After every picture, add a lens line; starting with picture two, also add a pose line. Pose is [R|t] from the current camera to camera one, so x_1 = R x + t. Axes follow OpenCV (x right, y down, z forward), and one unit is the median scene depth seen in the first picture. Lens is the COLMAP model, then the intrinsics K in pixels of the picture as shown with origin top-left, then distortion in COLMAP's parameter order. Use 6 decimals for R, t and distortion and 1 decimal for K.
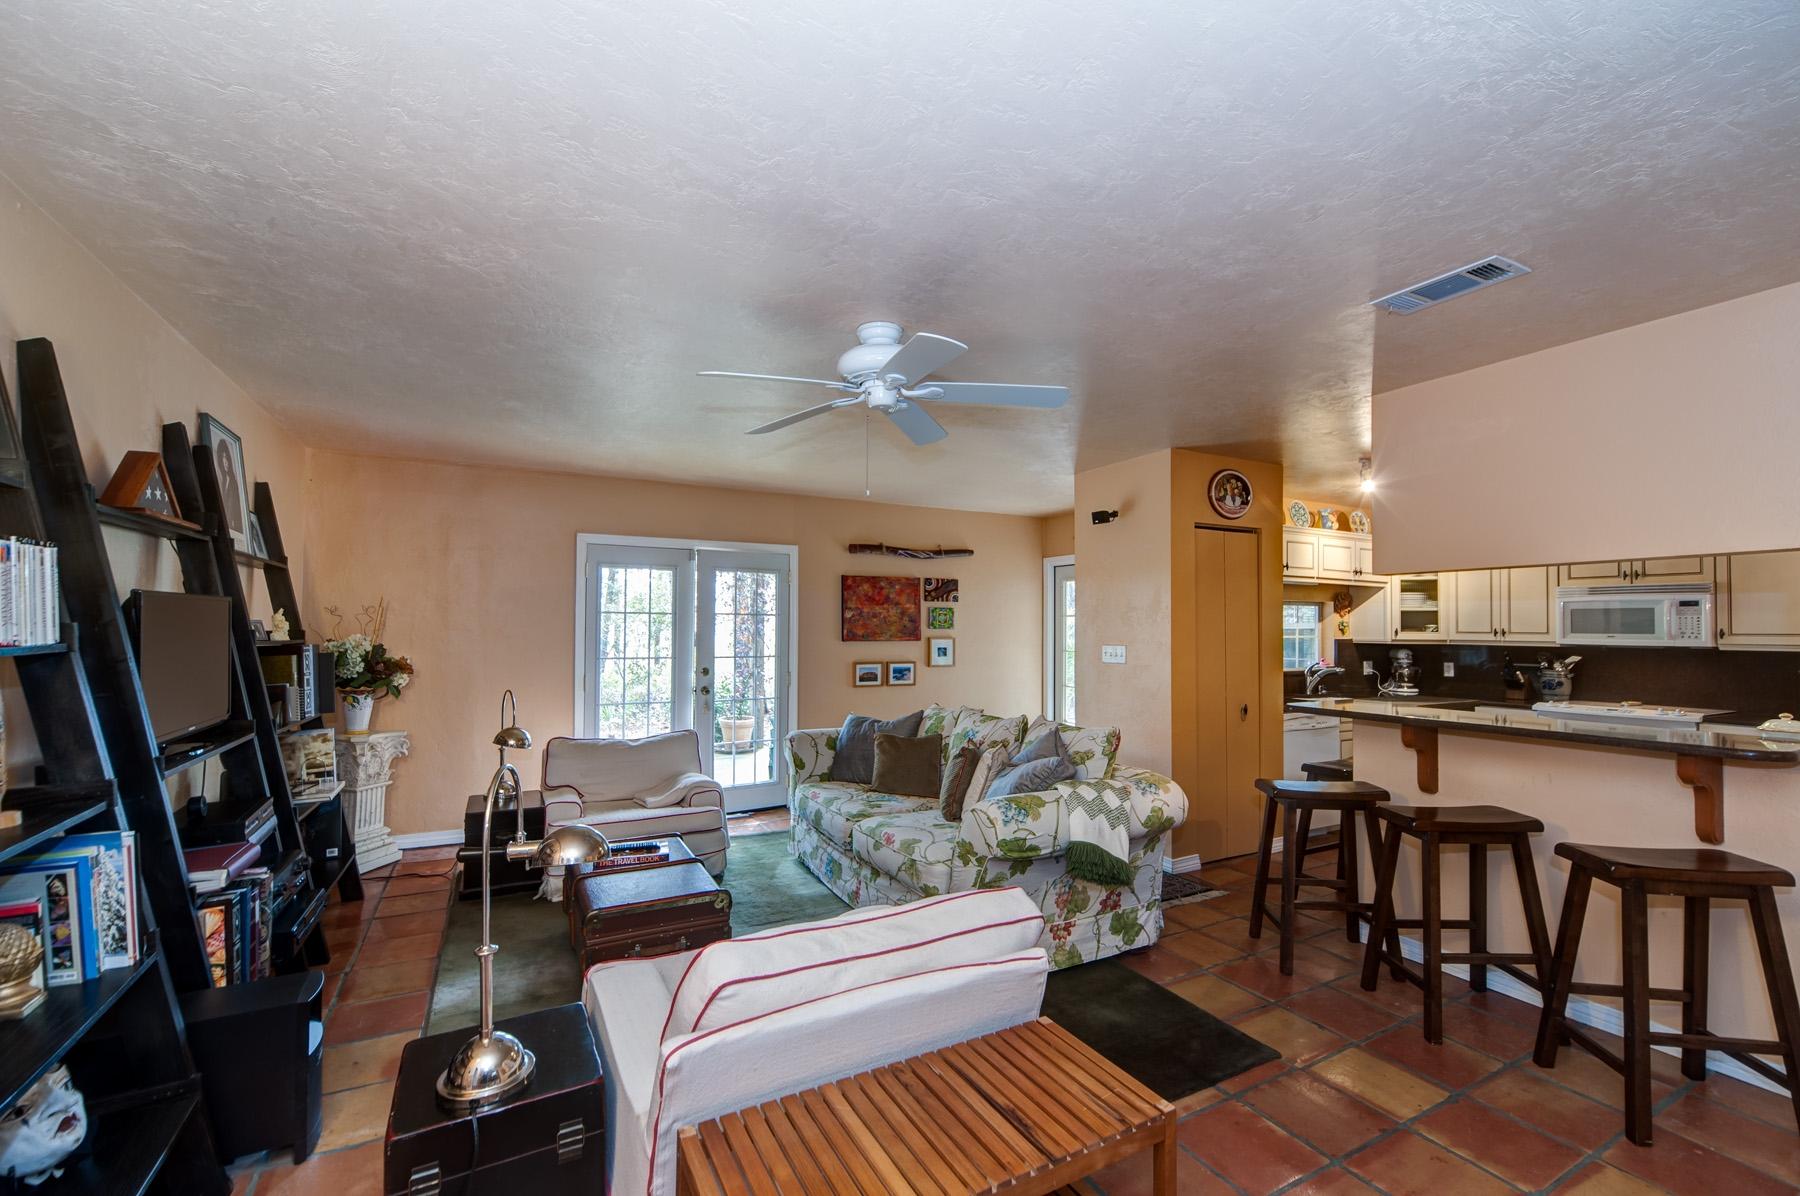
lens RADIAL K [[741.8, 0, 903.1], [0, 741.8, 612.1], [0, 0, 1]] dist [-0.001718, -0.000271]
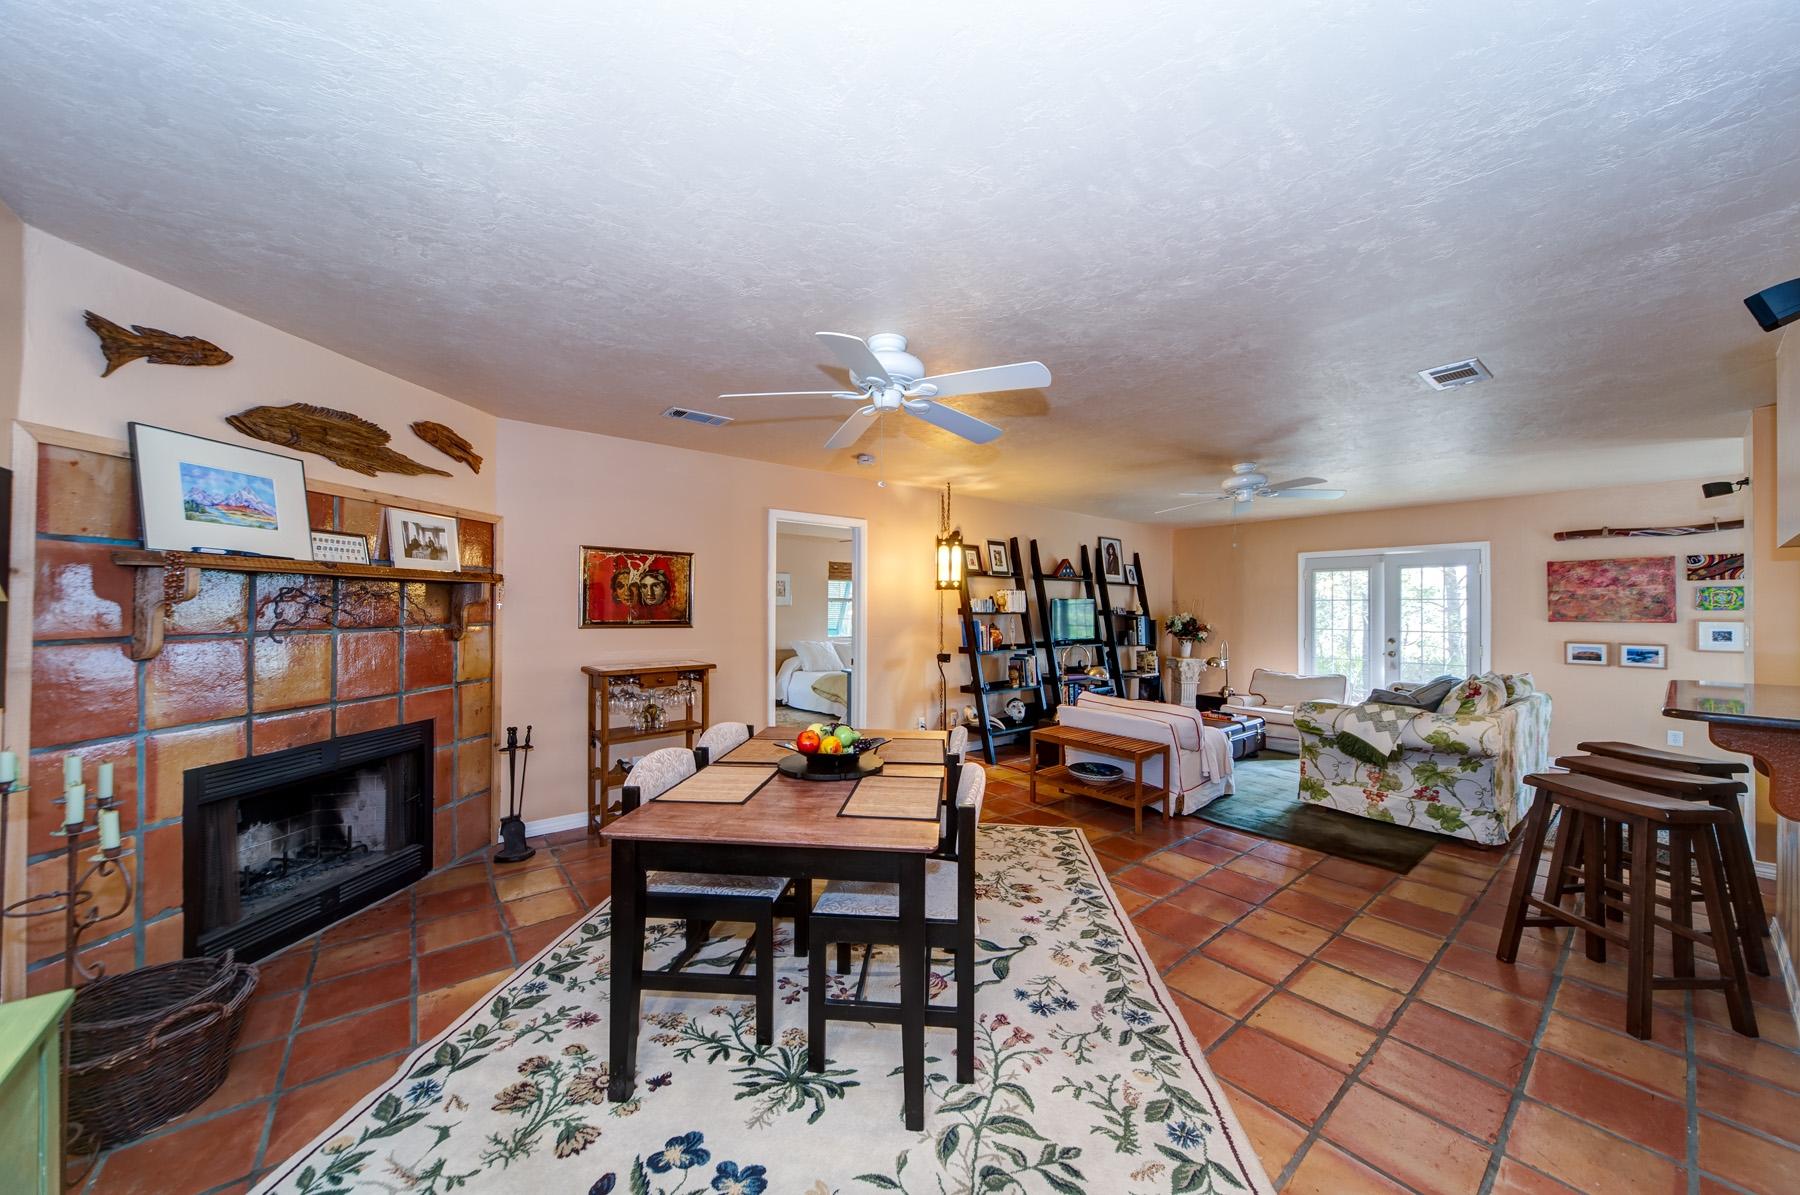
lens RADIAL K [[621.3, 0, 896.5], [0, 621.3, 604.9], [0, 0, 1]] dist [0.000001, 0.000001]
pose [[0.179027, -0.011859, -0.983773, 0.621371], [0.018140, 0.999797, -0.008751, 0.004517], [0.983677, -0.016279, 0.179205, -0.115456]]
